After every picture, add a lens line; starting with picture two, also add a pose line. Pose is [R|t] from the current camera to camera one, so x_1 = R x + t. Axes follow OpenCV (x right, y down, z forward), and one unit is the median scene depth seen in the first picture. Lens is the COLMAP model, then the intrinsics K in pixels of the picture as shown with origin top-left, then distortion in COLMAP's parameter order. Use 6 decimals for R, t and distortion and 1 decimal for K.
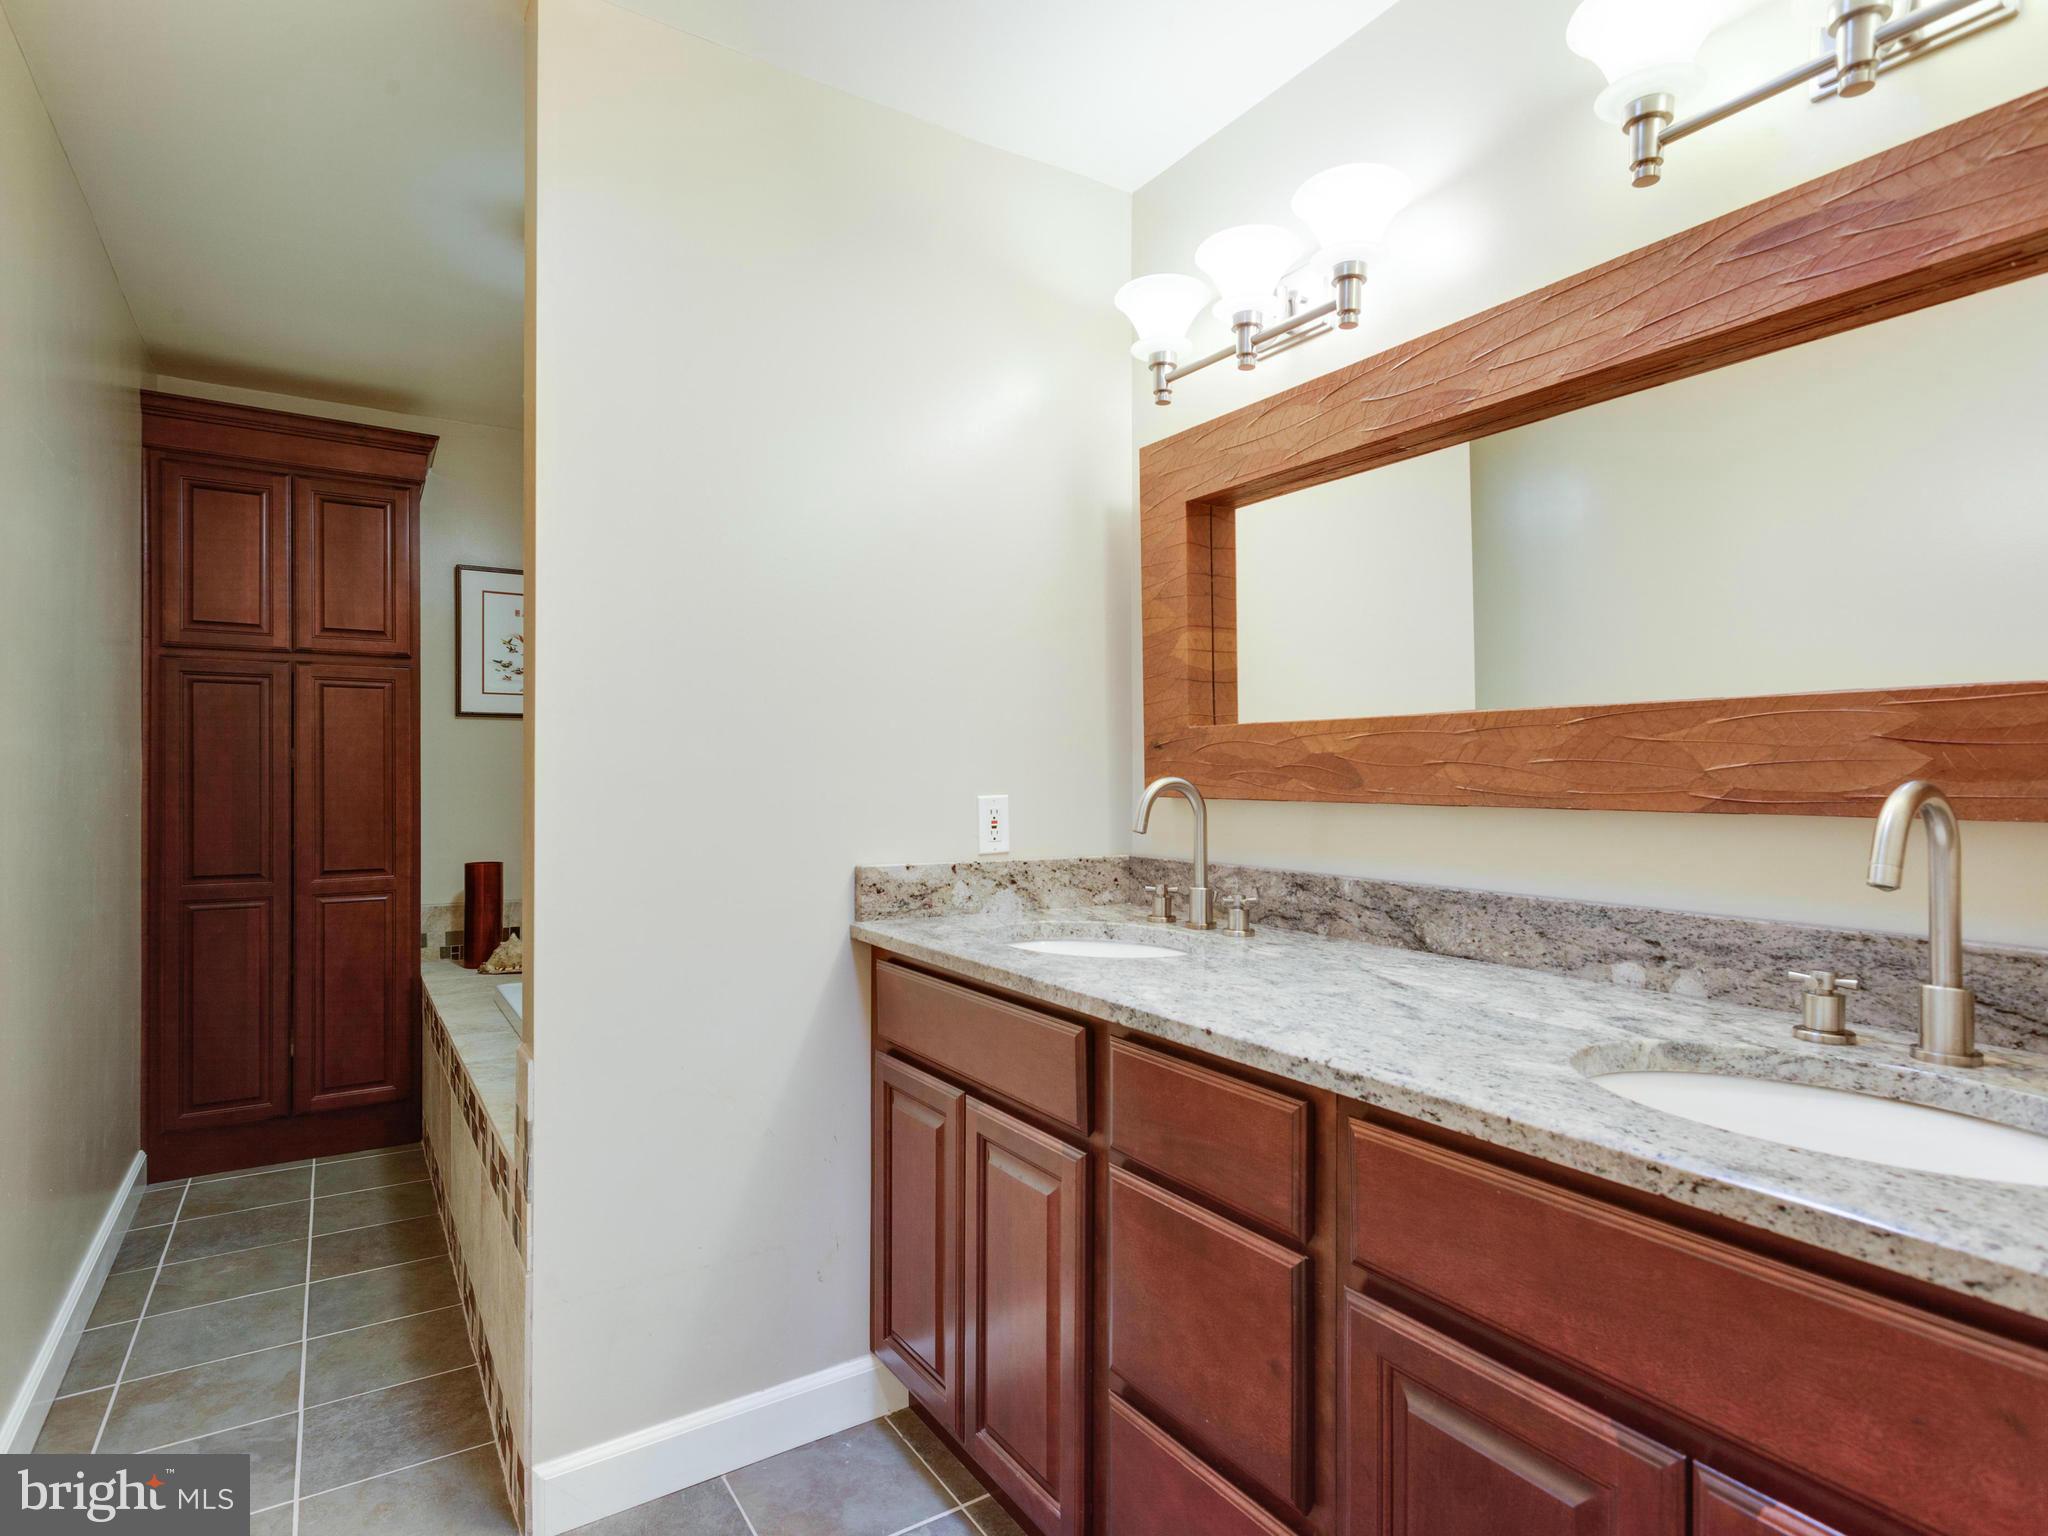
lens RADIAL K [[1102.6, 0, 1024.0], [0, 1102.6, 768.0], [0, 0, 1]] dist [0.002544, 0.001122]
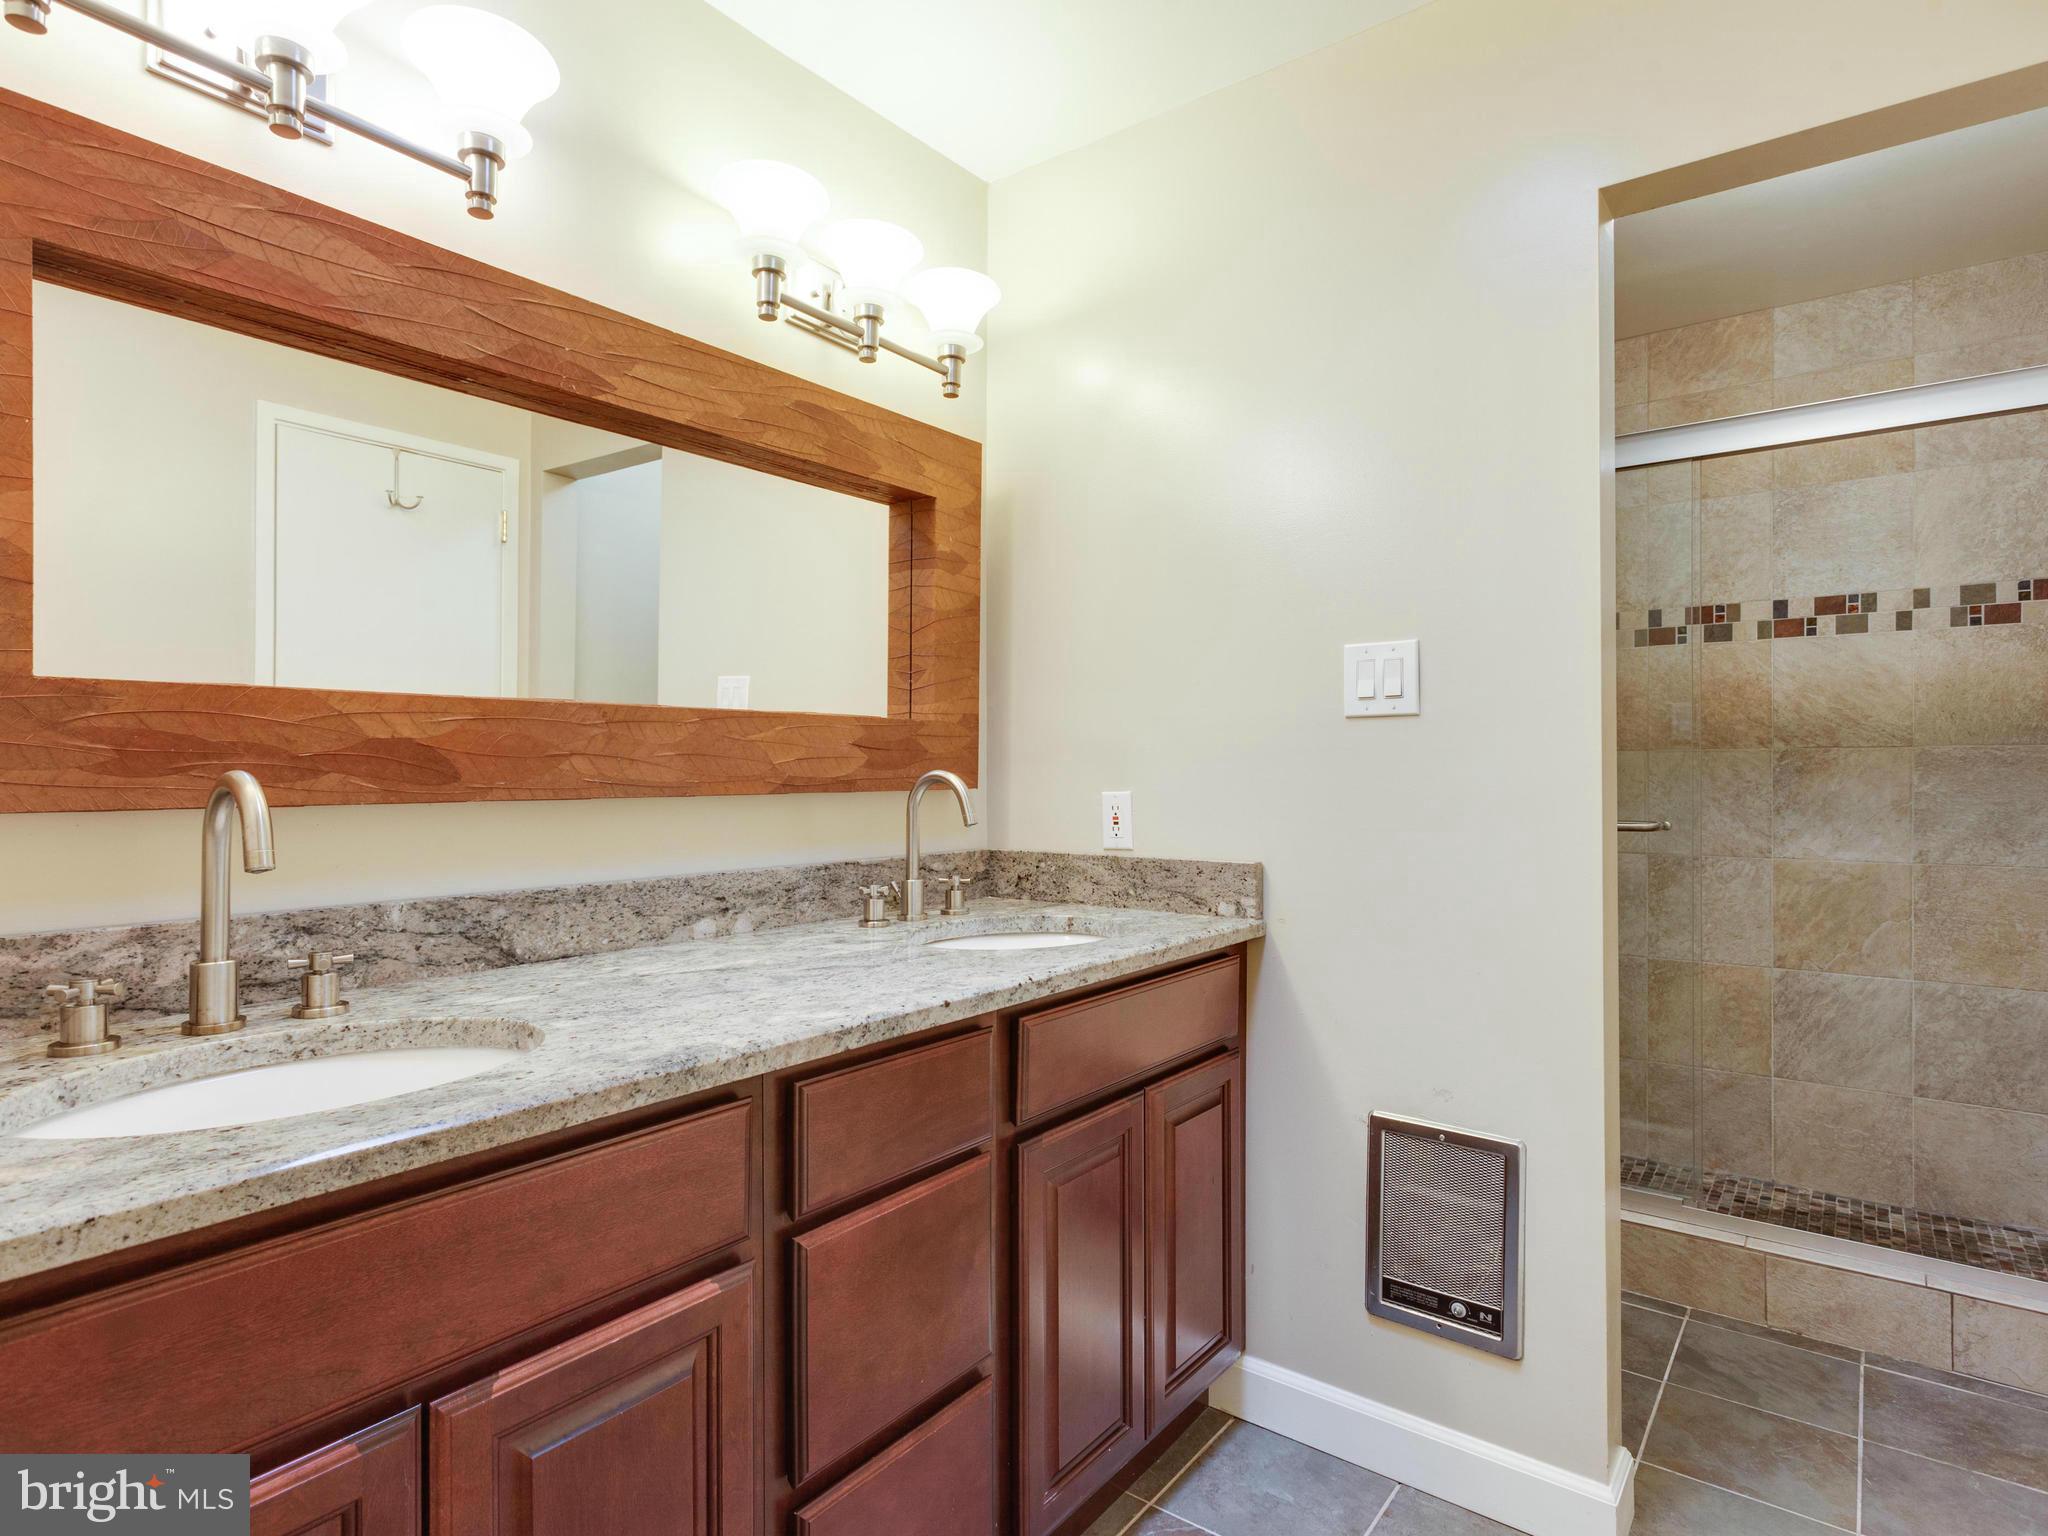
lens RADIAL K [[1094.5, 0, 1018.1], [0, 1094.5, 761.0], [0, 0, 1]] dist [0.004039, 0.000017]
pose [[-0.334210, 0.007919, 0.942466, -0.662231], [-0.001033, 0.999961, -0.008768, 0.009595], [-0.942498, -0.003904, -0.334188, 0.994962]]
